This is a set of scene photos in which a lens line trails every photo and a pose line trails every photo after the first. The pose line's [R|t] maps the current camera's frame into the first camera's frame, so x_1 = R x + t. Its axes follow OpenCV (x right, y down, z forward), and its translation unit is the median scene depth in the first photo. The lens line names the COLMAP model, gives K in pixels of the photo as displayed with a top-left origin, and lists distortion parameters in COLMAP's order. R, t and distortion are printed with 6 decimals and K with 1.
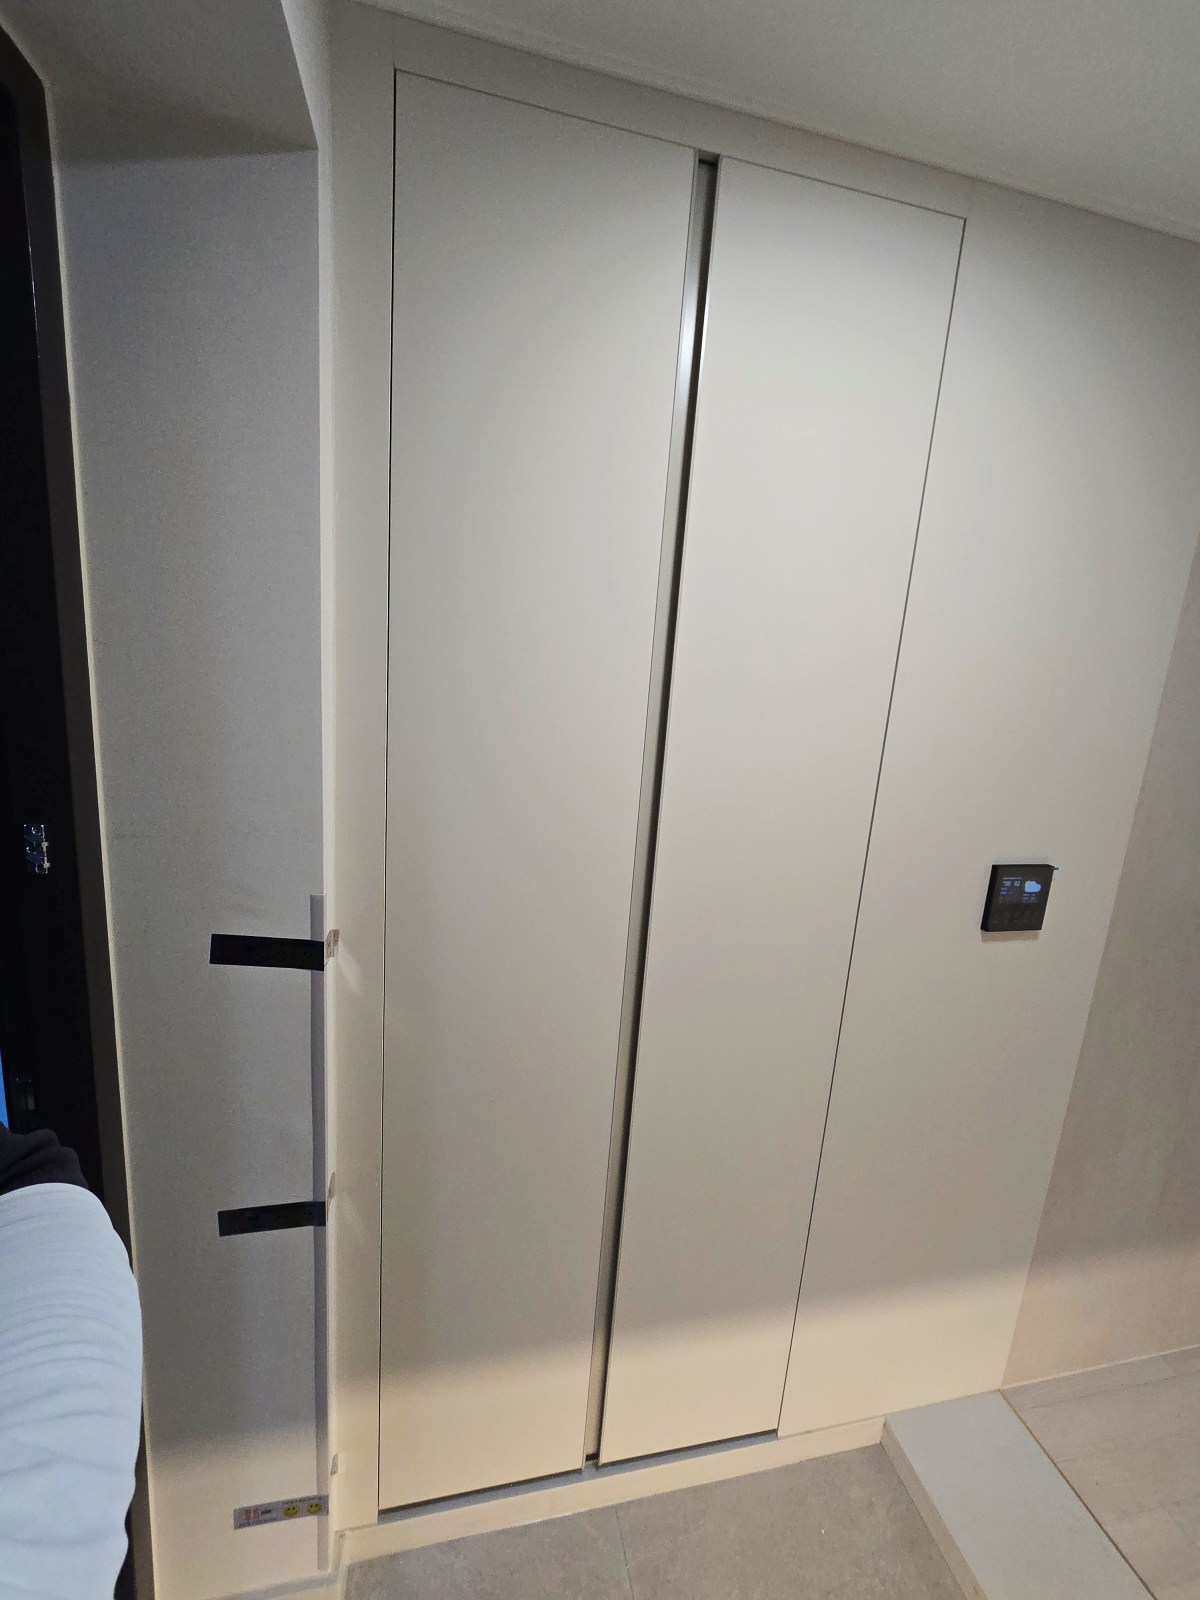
lens RADIAL K [[642.4, 0, 599.2], [0, 642.4, 788.3], [0, 0, 1]] dist [0.001226, 0.000160]
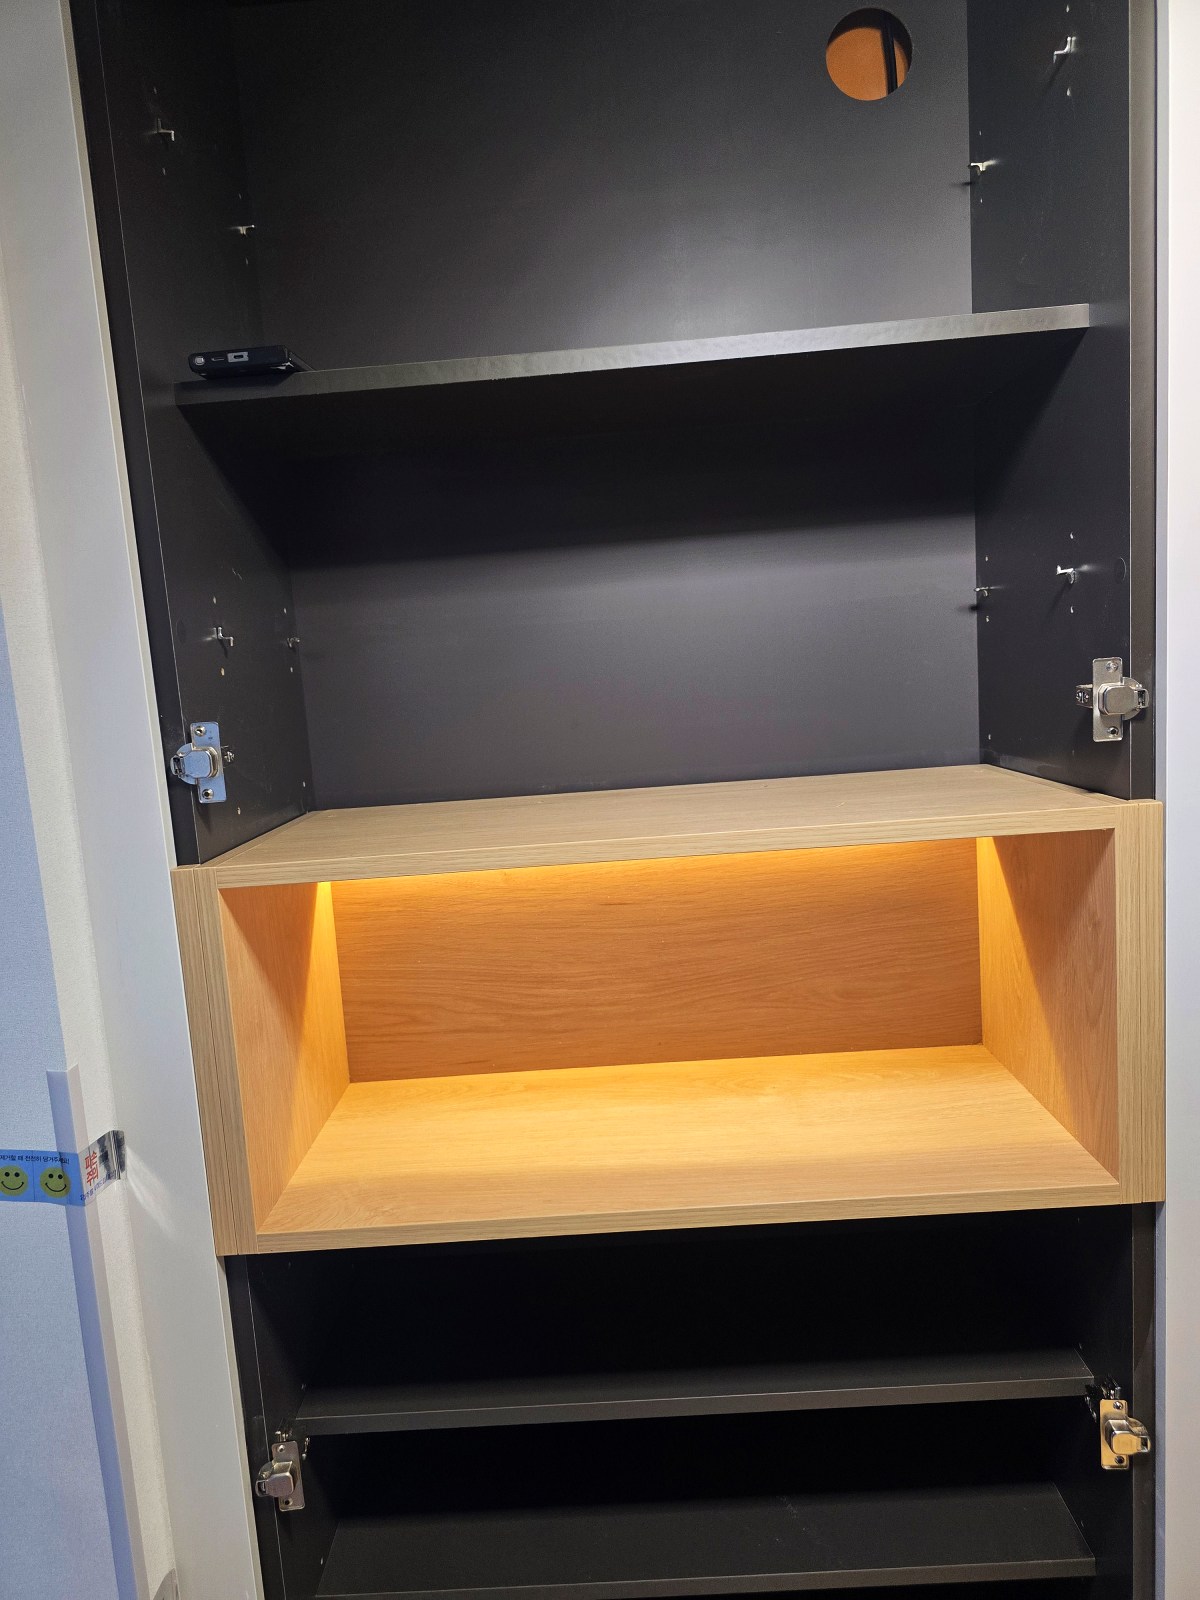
lens RADIAL K [[1060.3, 0, 589.8], [0, 1060.3, 799.8], [0, 0, 1]] dist [0.022362, -0.001106]
pose [[0.962647, -0.107390, -0.248552, 0.204332], [0.093922, 0.993425, -0.065460, 0.022499], [0.253948, 0.039670, 0.966404, 0.136439]]
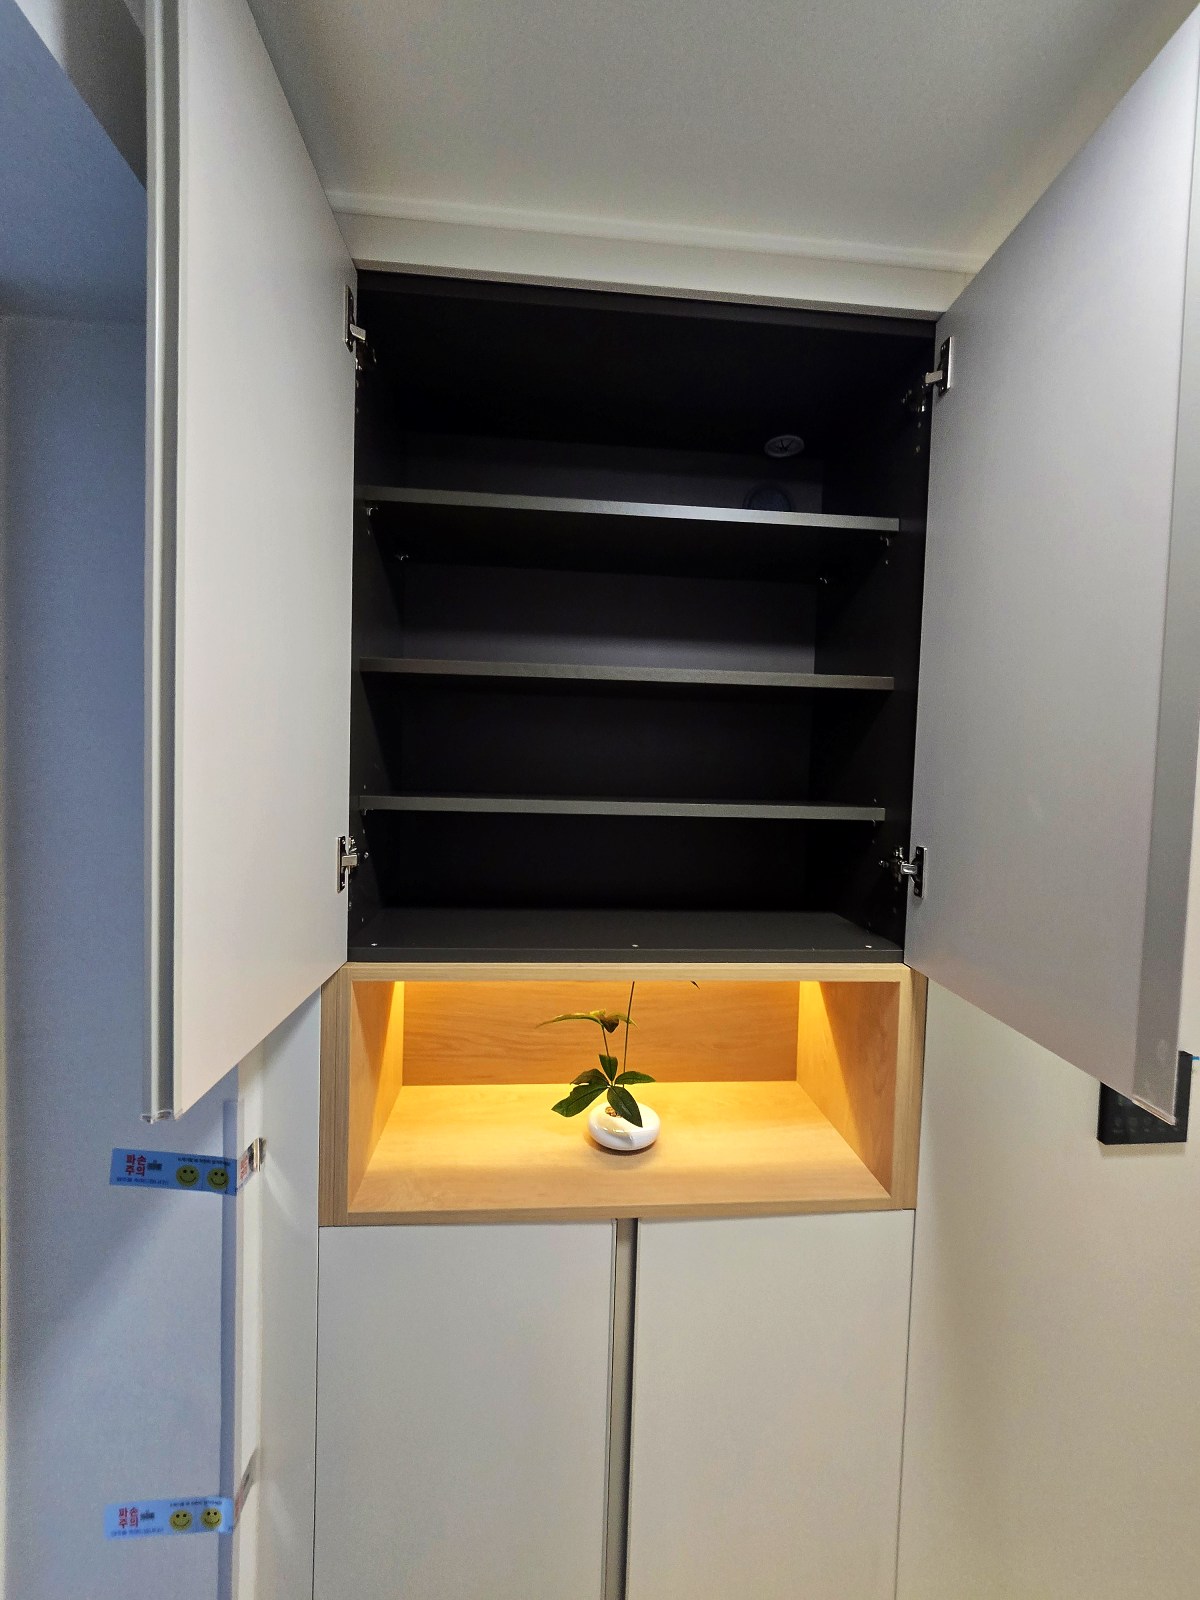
lens RADIAL K [[642.4, 0, 598.7], [0, 642.4, 796.8], [0, 0, 1]] dist [0.001226, 0.000160]
pose [[0.990216, -0.036633, -0.134647, 0.130026], [0.015407, 0.987727, -0.155426, -0.070164], [0.138688, 0.151831, 0.978628, 0.118374]]
